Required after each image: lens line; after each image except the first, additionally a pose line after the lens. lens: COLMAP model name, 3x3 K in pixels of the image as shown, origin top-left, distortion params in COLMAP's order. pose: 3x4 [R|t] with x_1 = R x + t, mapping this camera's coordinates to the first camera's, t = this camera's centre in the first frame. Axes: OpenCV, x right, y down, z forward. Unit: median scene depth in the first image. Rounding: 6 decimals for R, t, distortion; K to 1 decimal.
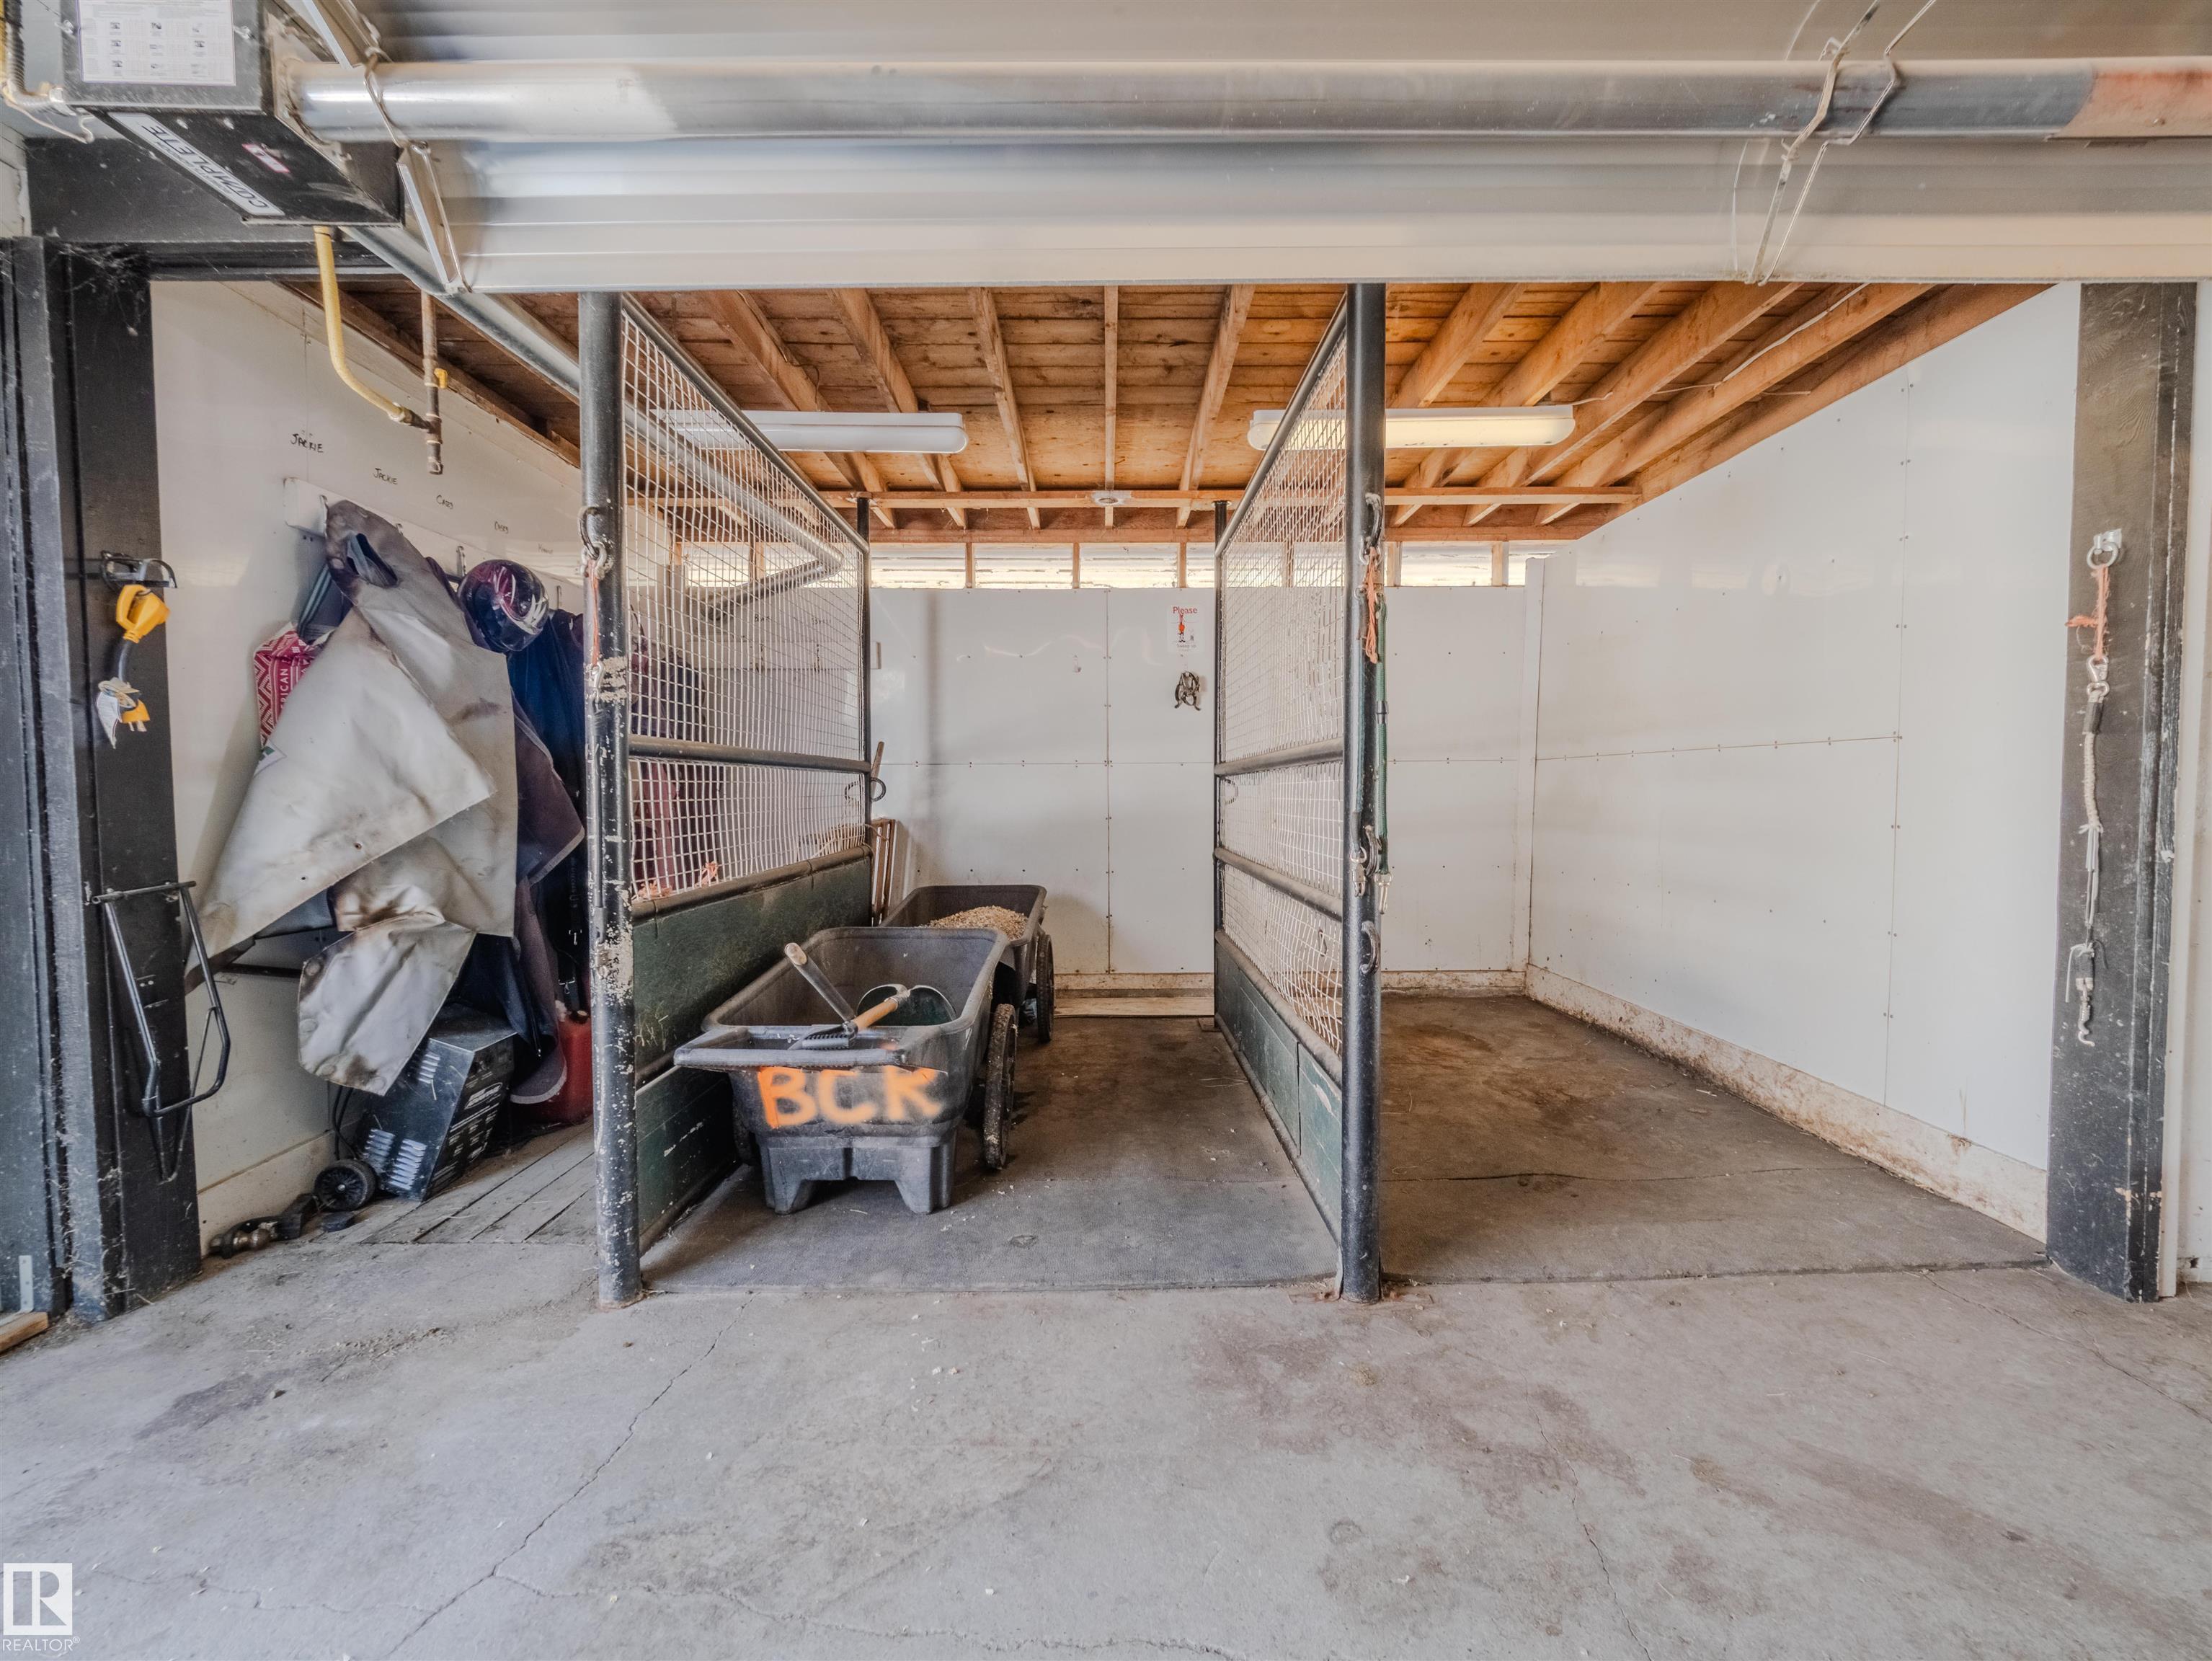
lens RADIAL K [[914.6, 0, 1097.9], [0, 914.6, 829.3], [0, 0, 1]] dist [0.001293, -0.008320]
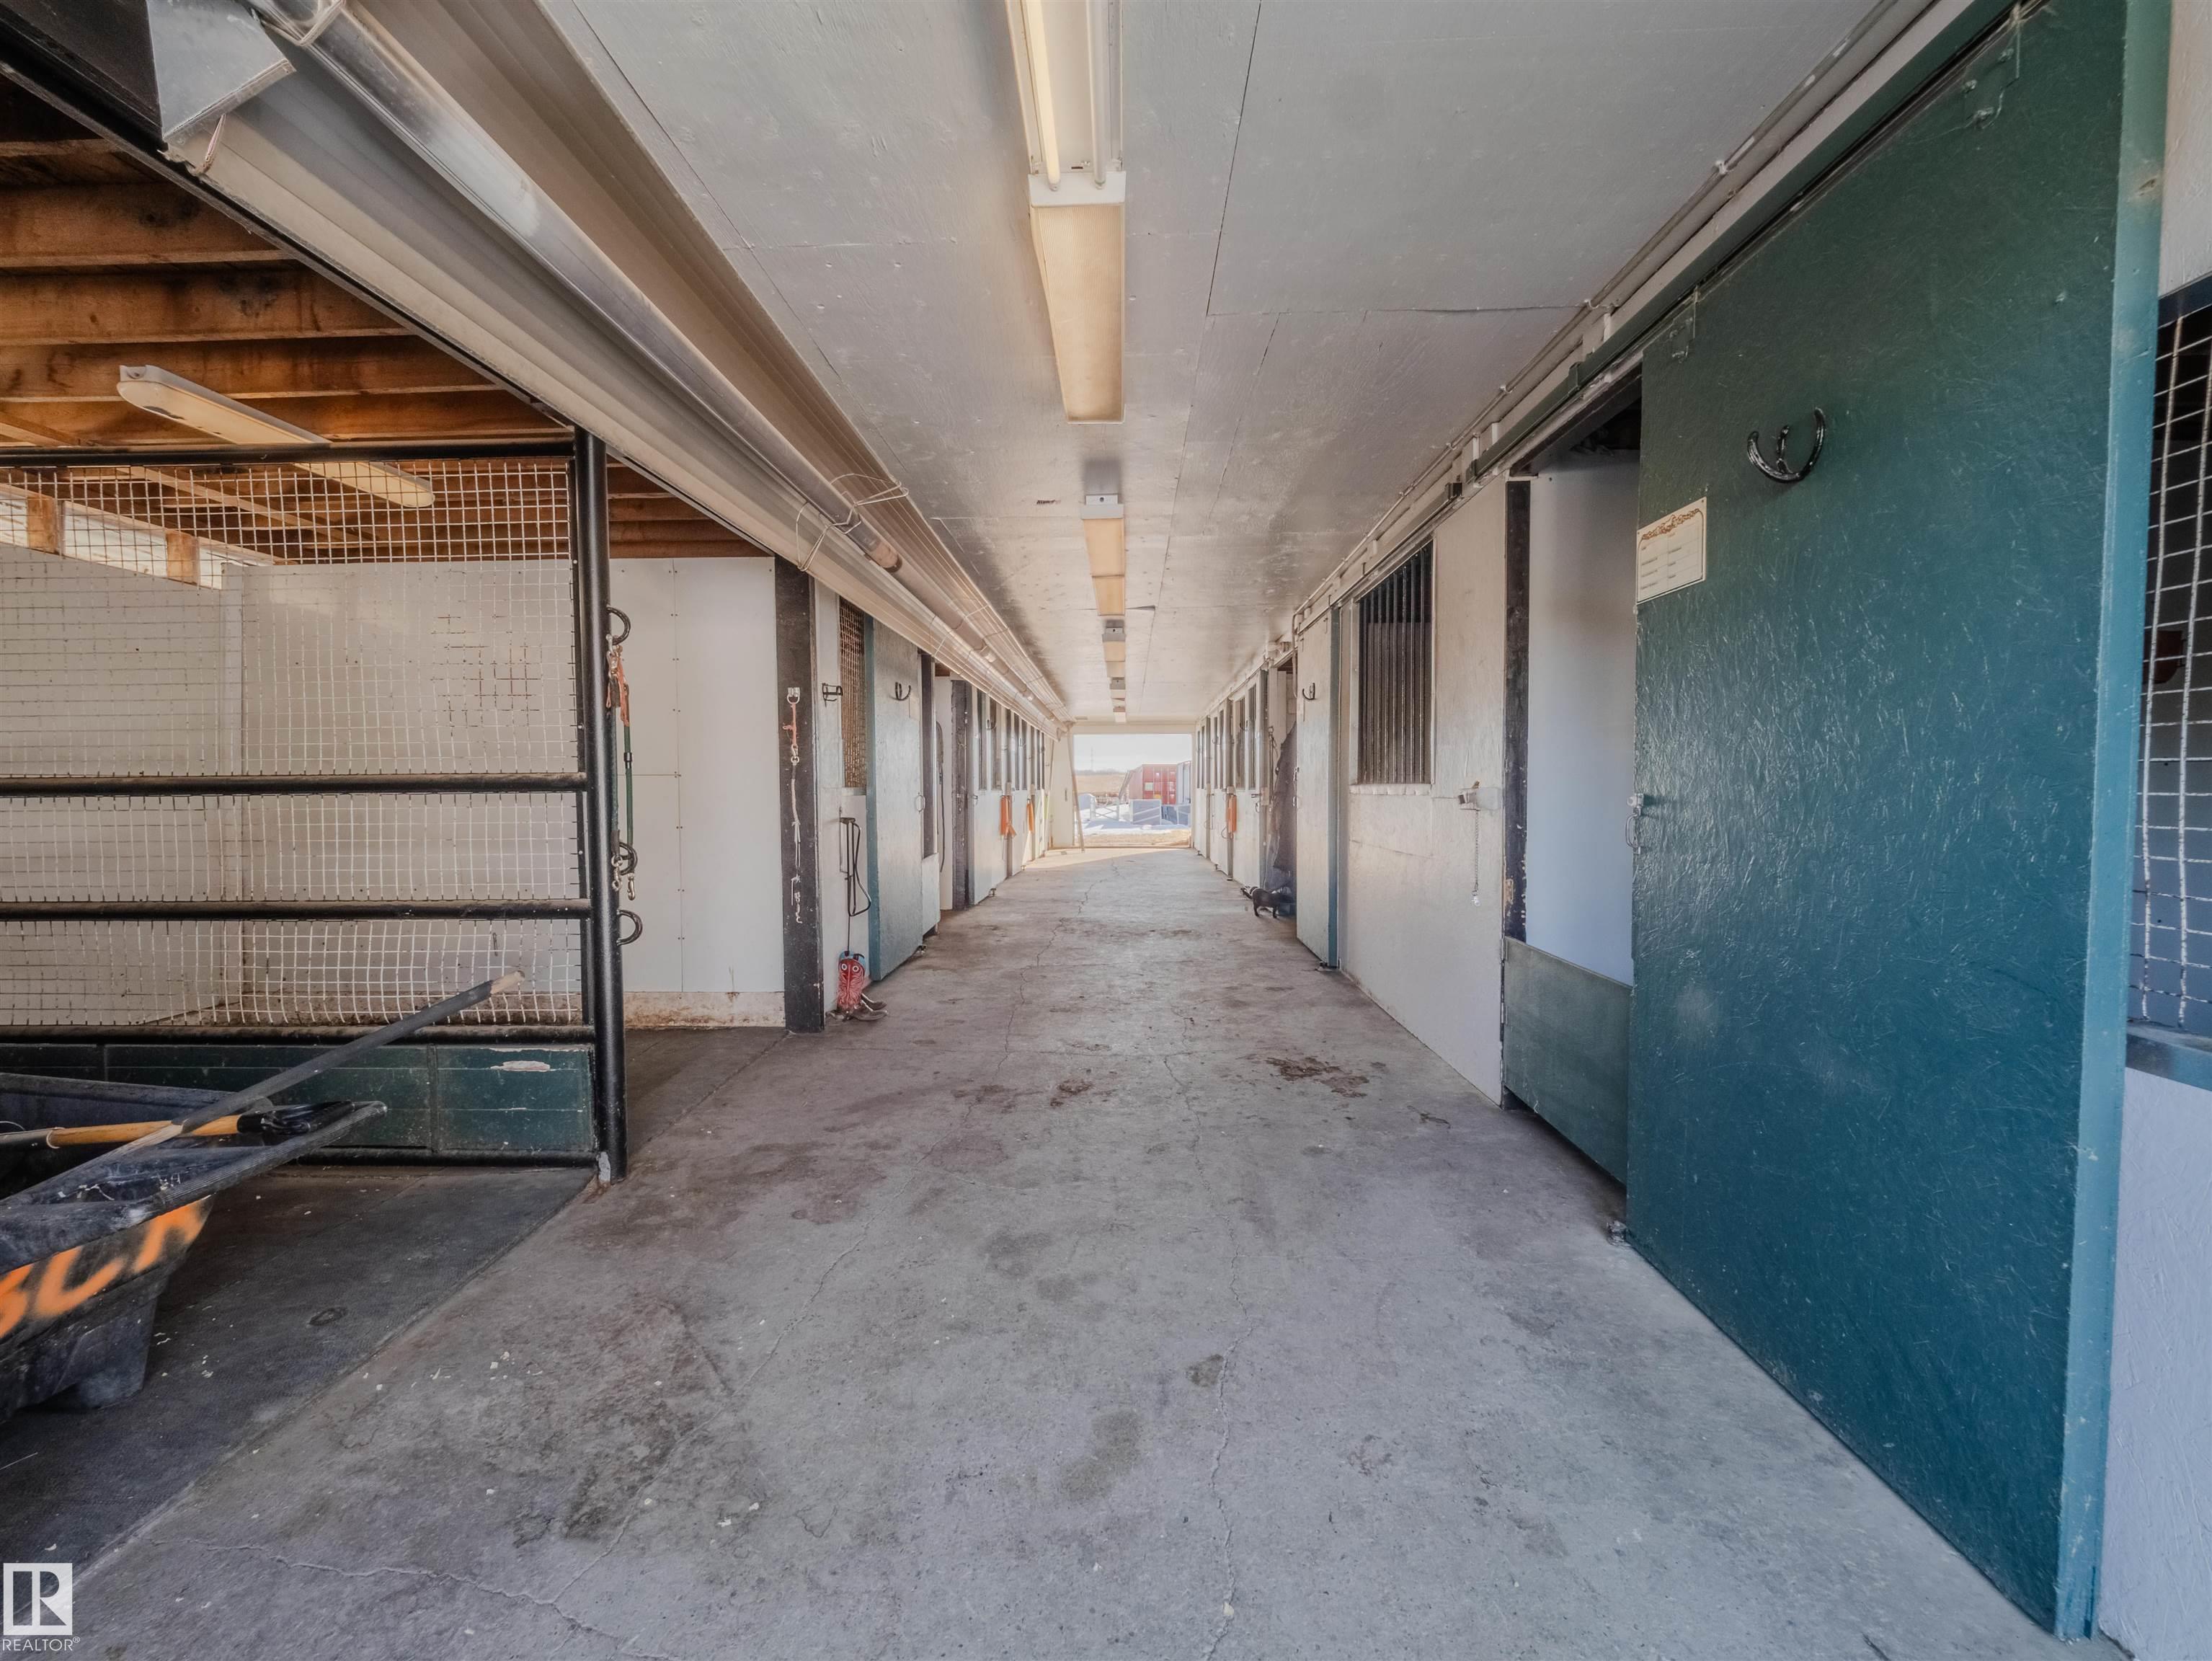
lens RADIAL K [[914.6, 0, 1097.9], [0, 914.6, 829.3], [0, 0, 1]] dist [0.001293, -0.008320]
pose [[0.032018, -0.038756, 0.998736, -1.071040], [0.046193, 0.998238, 0.037255, -0.035647], [-0.998419, 0.044942, 0.033752, 0.207231]]
